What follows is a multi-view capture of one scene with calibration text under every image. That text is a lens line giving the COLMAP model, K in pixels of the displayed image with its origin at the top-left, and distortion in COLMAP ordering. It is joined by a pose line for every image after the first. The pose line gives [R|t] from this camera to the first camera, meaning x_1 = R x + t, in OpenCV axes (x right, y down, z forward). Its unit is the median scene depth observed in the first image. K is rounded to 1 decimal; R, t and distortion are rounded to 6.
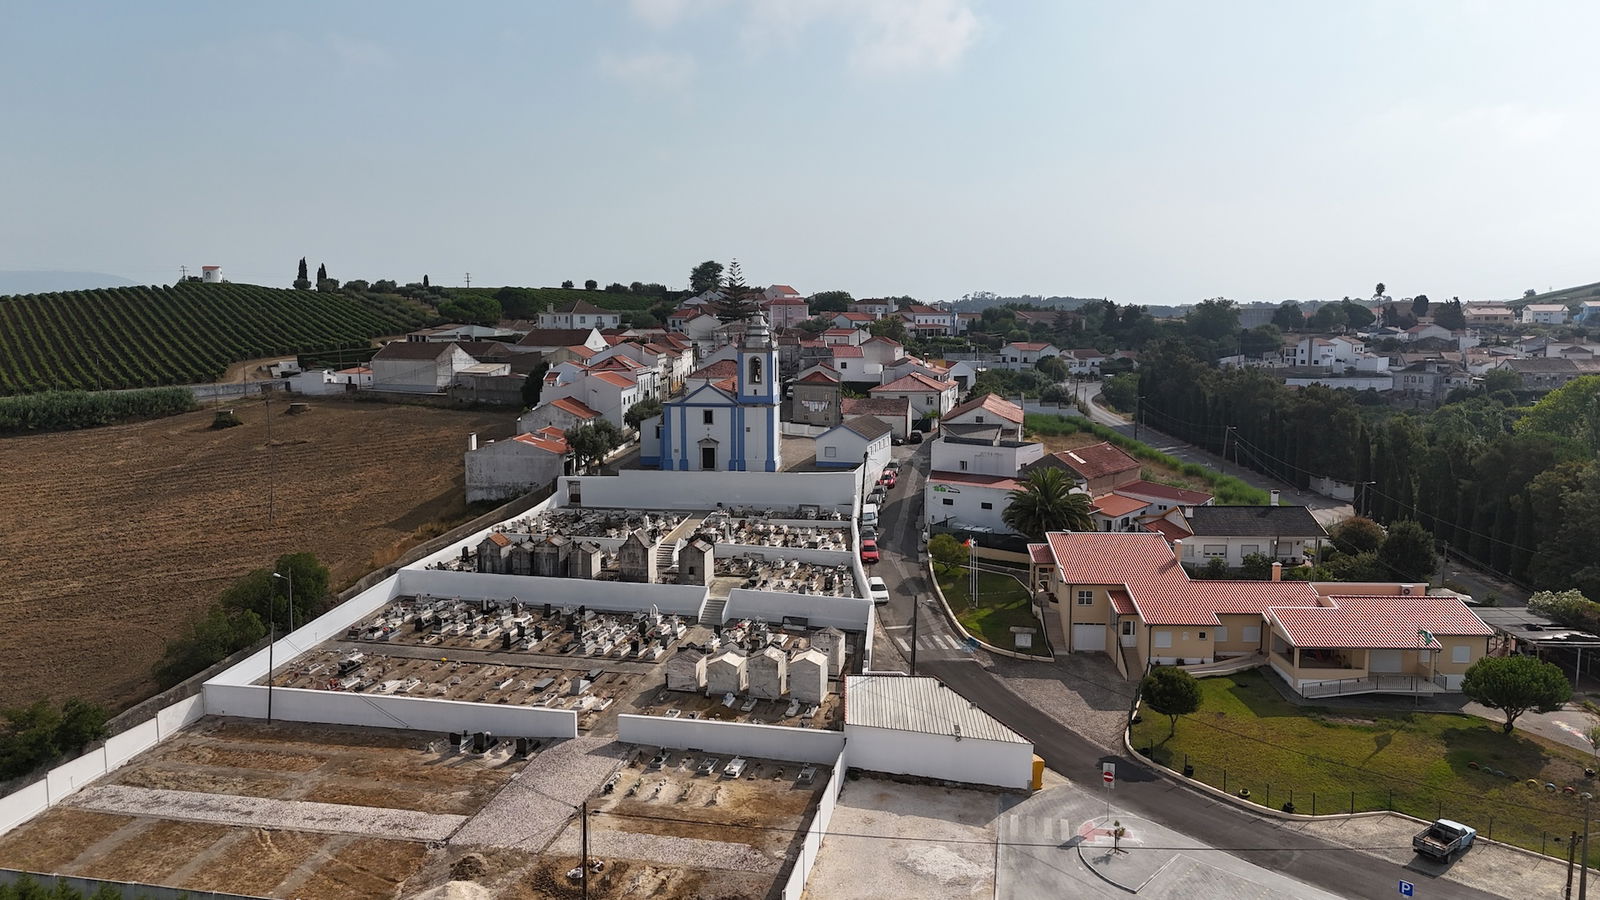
lens RADIAL K [[1174.7, 0, 806.8], [0, 1174.7, 444.3], [0, 0, 1]] dist [0.077029, -0.067612]
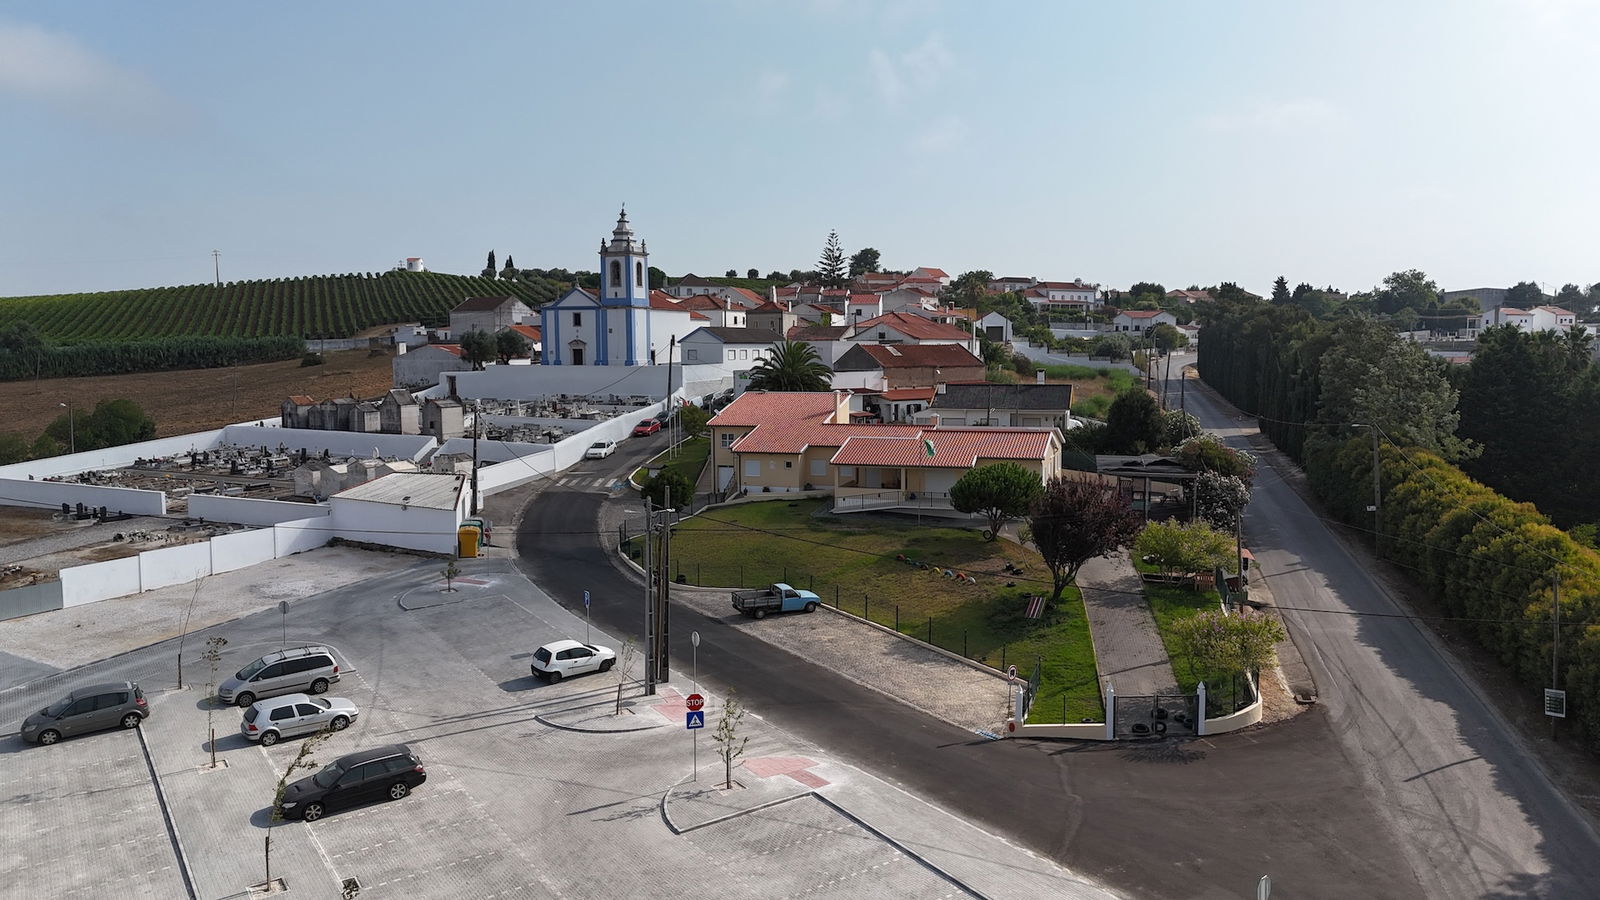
lens RADIAL K [[1174.7, 0, 804.2], [0, 1174.7, 448.0], [0, 0, 1]] dist [0.077029, -0.067612]
pose [[0.966609, 0.018780, -0.255566, 0.260954], [-0.023771, 0.999582, -0.016456, 0.070902], [0.255150, 0.021982, 0.966652, 0.018322]]
